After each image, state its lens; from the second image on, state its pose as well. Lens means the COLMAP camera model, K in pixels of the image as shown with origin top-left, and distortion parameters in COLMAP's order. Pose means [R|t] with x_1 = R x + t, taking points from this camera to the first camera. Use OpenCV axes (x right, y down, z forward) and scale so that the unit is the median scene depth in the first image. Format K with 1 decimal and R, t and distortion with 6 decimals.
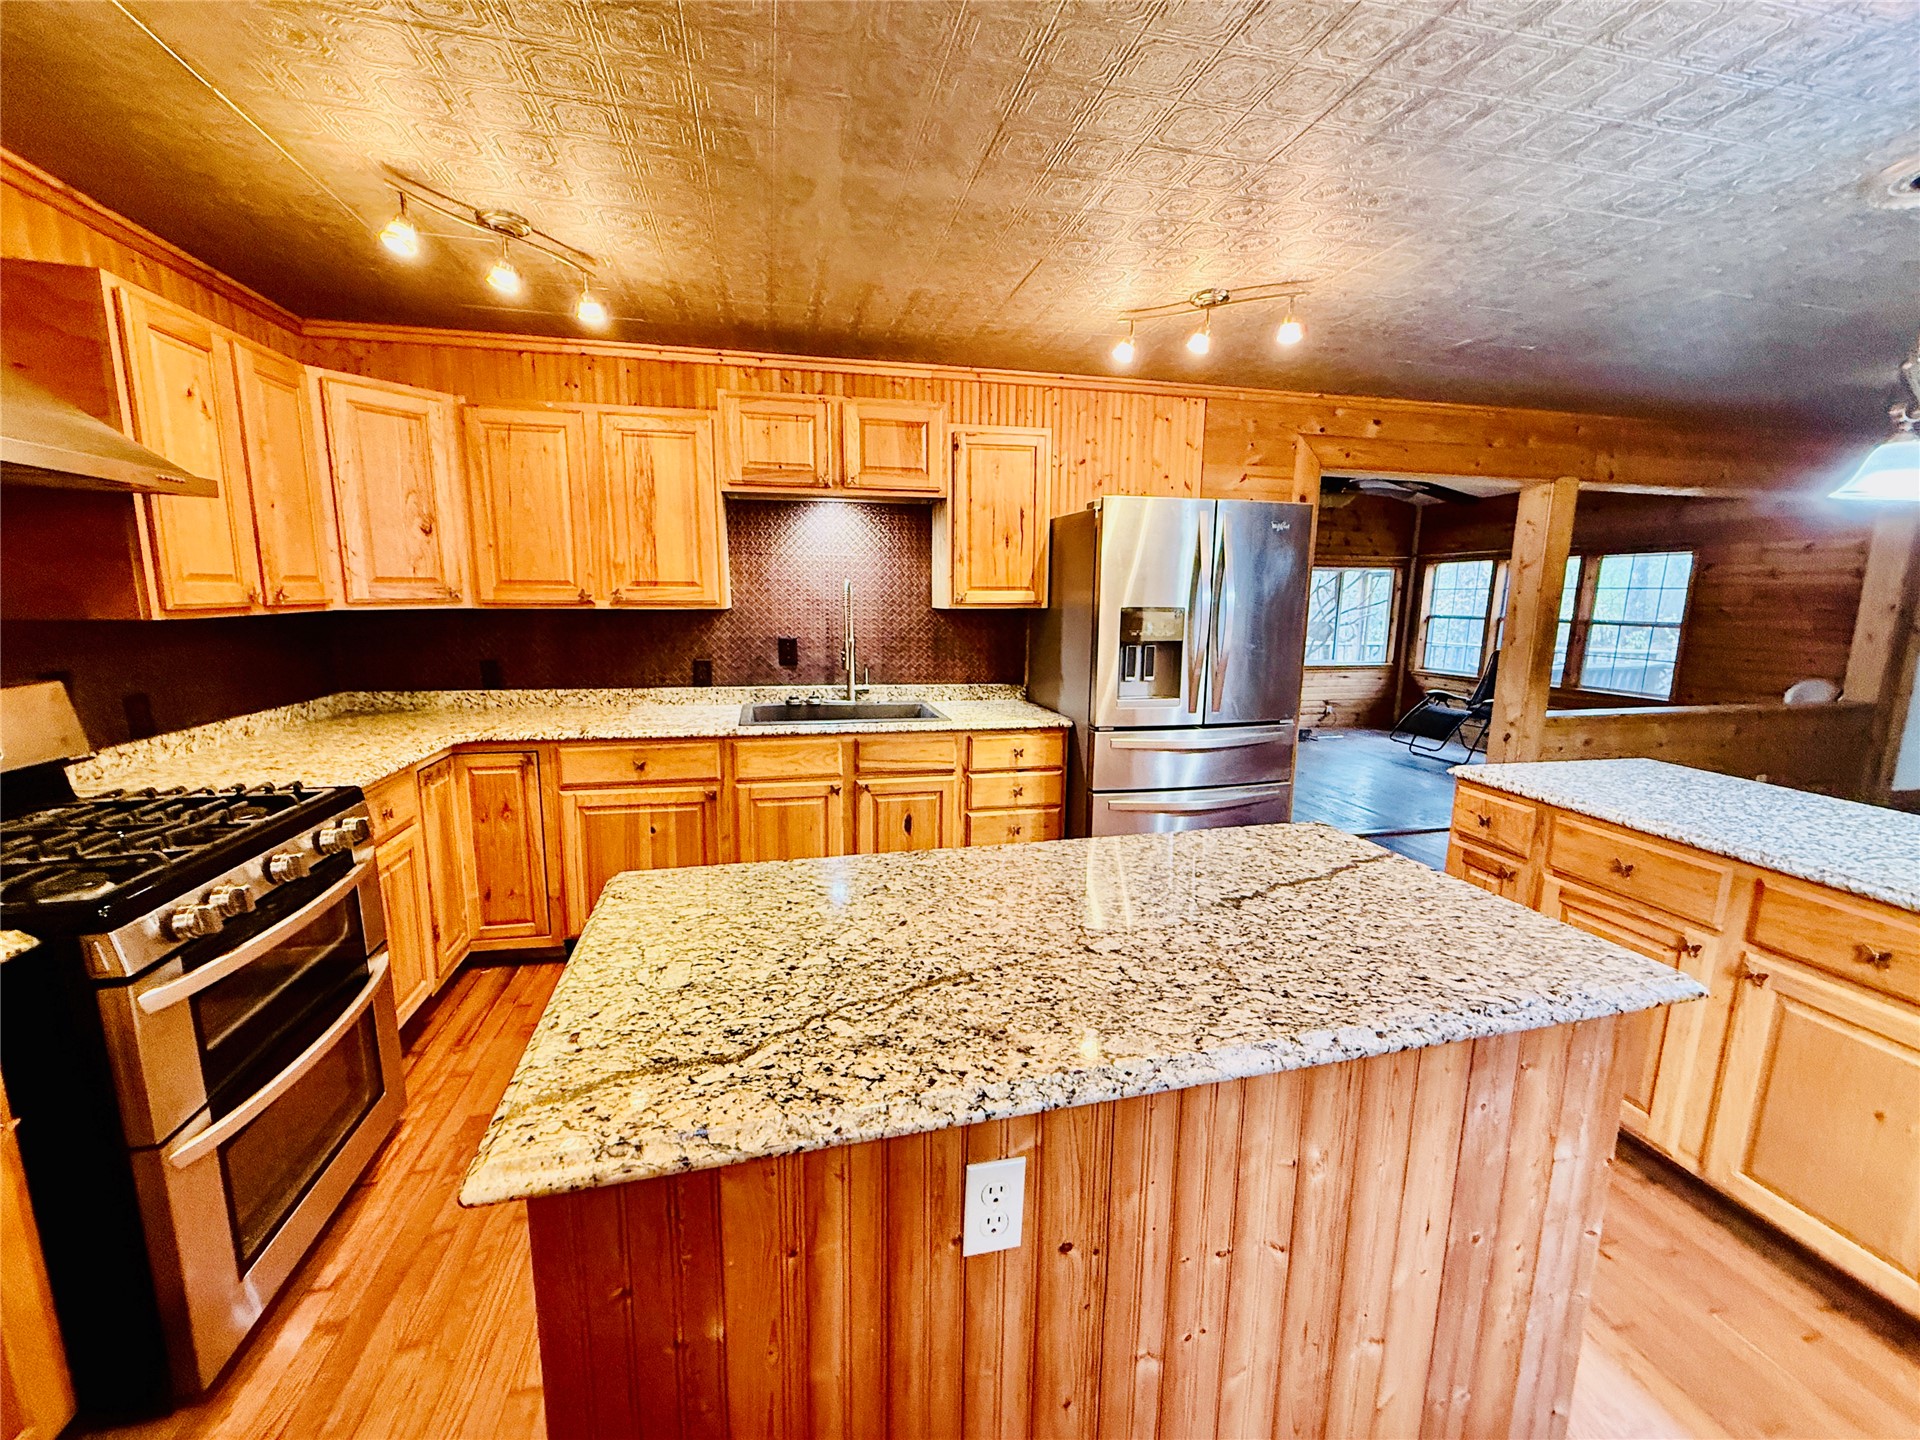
lens RADIAL K [[765.8, 0, 955.1], [0, 765.8, 721.5], [0, 0, 1]] dist [0.002835, -0.000536]
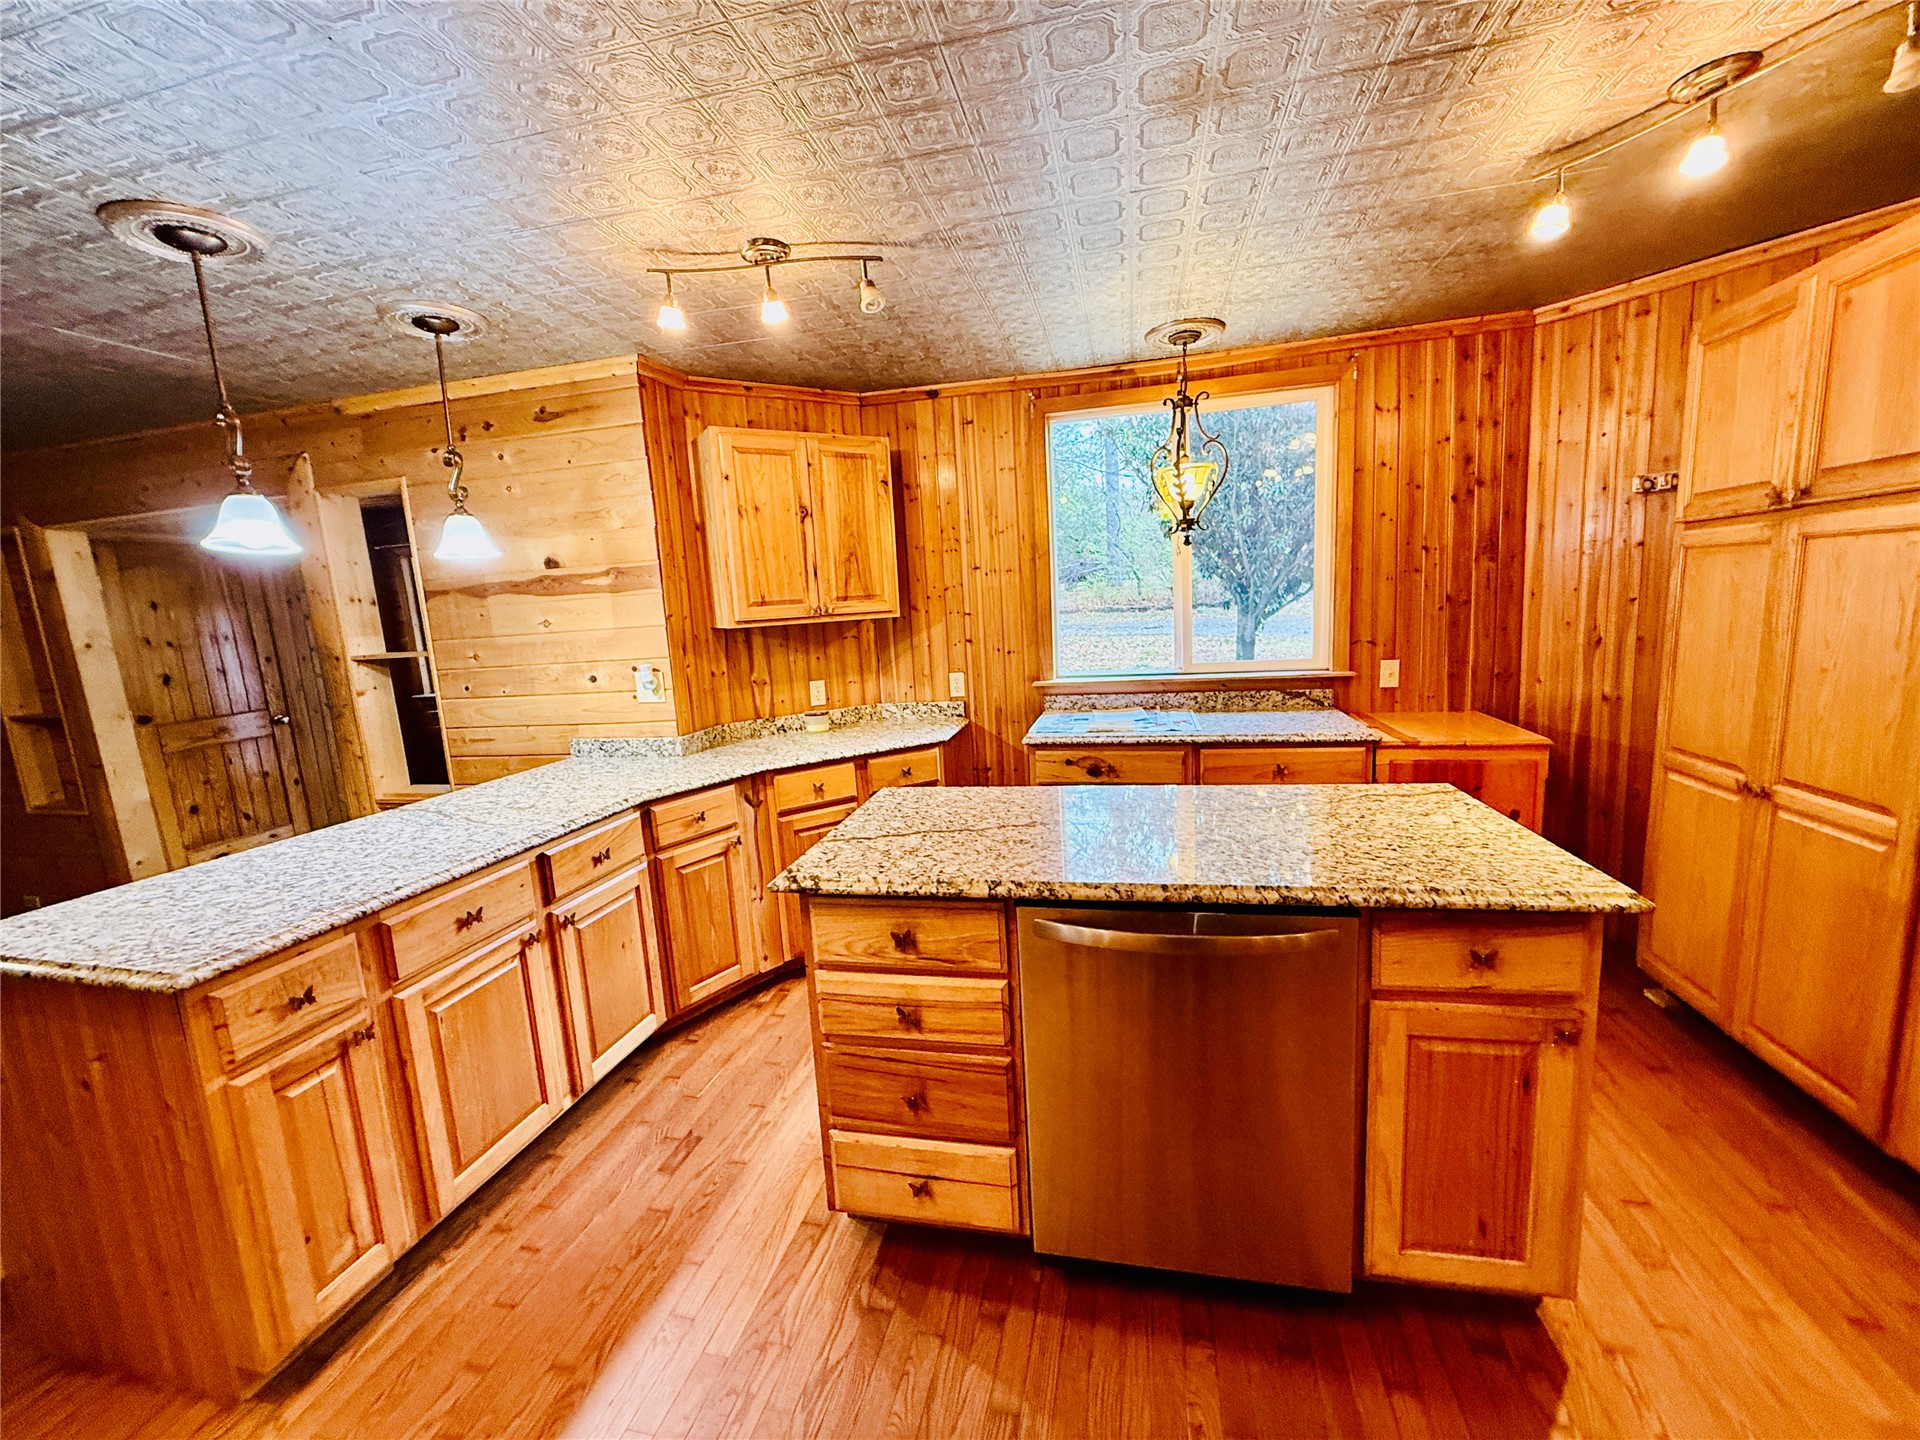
lens RADIAL K [[765.8, 0, 954.5], [0, 765.8, 720.6], [0, 0, 1]] dist [0.002835, -0.000536]
pose [[-0.892426, -0.032228, 0.450040, -0.059744], [0.122510, 0.942665, 0.310442, -0.174890], [-0.434242, 0.332181, -0.837311, 0.966724]]
